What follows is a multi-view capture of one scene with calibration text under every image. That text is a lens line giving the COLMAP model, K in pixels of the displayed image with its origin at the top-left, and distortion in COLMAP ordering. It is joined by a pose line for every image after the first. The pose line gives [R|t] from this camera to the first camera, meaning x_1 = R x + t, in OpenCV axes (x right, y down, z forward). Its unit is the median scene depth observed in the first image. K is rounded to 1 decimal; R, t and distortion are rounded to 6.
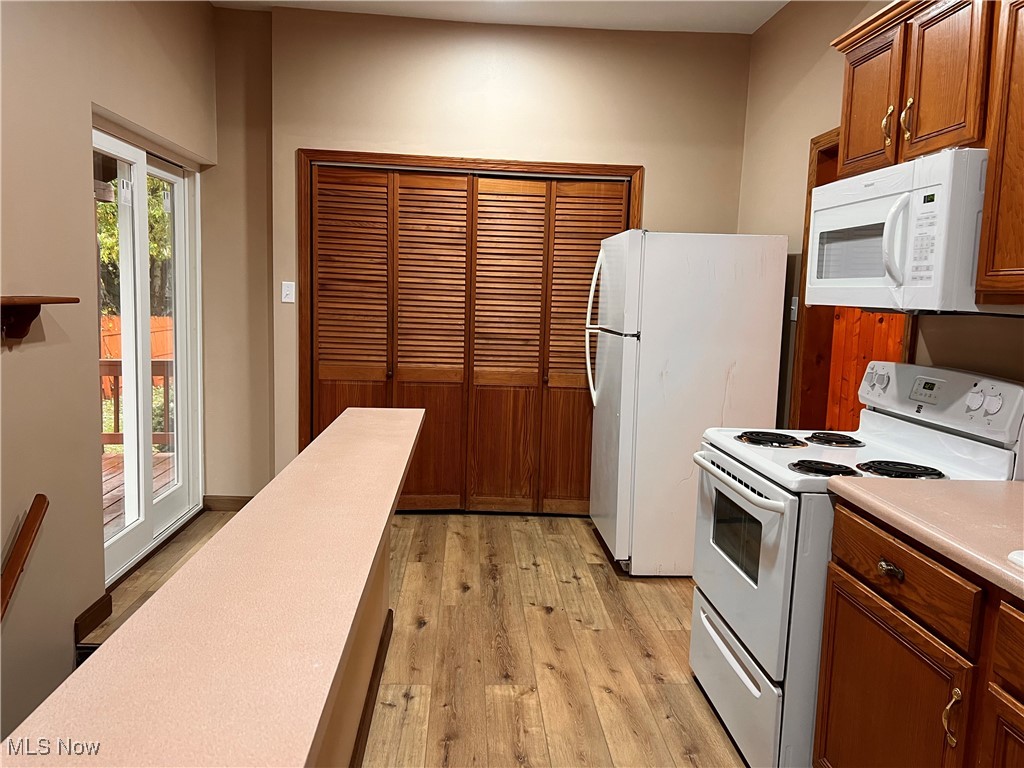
lens RADIAL K [[781.7, 0, 511.0], [0, 781.7, 378.4], [0, 0, 1]] dist [0.047951, -0.016199]
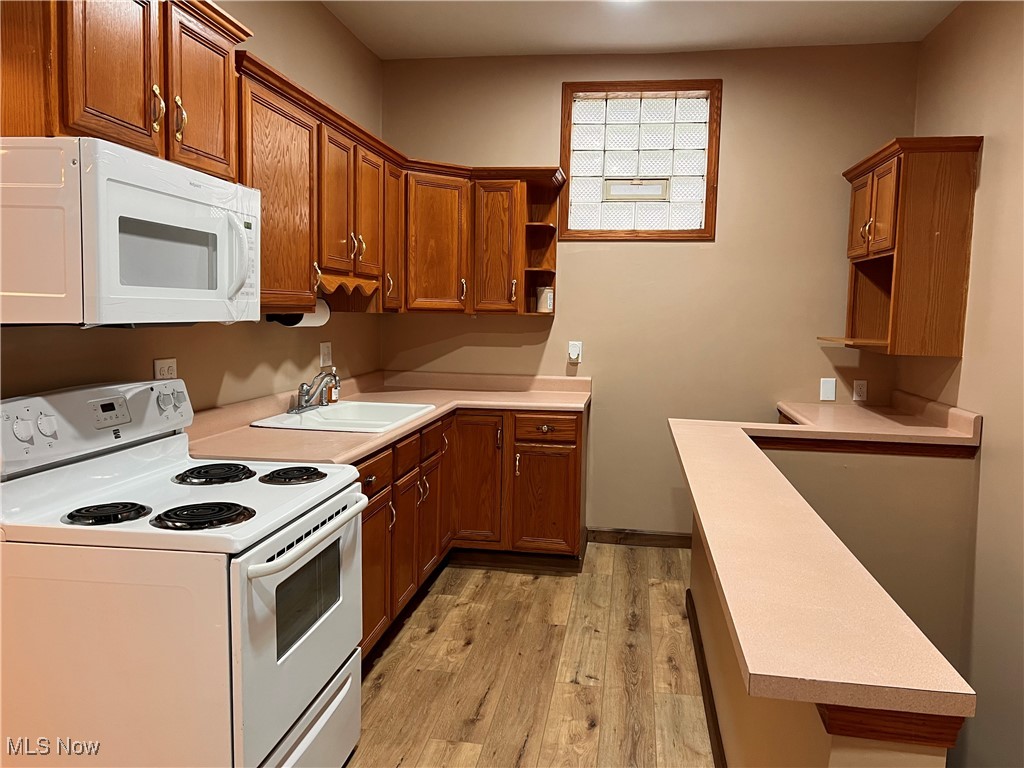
lens RADIAL K [[781.7, 0, 513.3], [0, 781.7, 383.4], [0, 0, 1]] dist [0.047951, -0.016199]
pose [[-0.977100, -0.070964, 0.200597, -0.089229], [-0.028292, 0.977705, 0.208070, -0.220898], [-0.210890, 0.197630, -0.957323, 1.816742]]
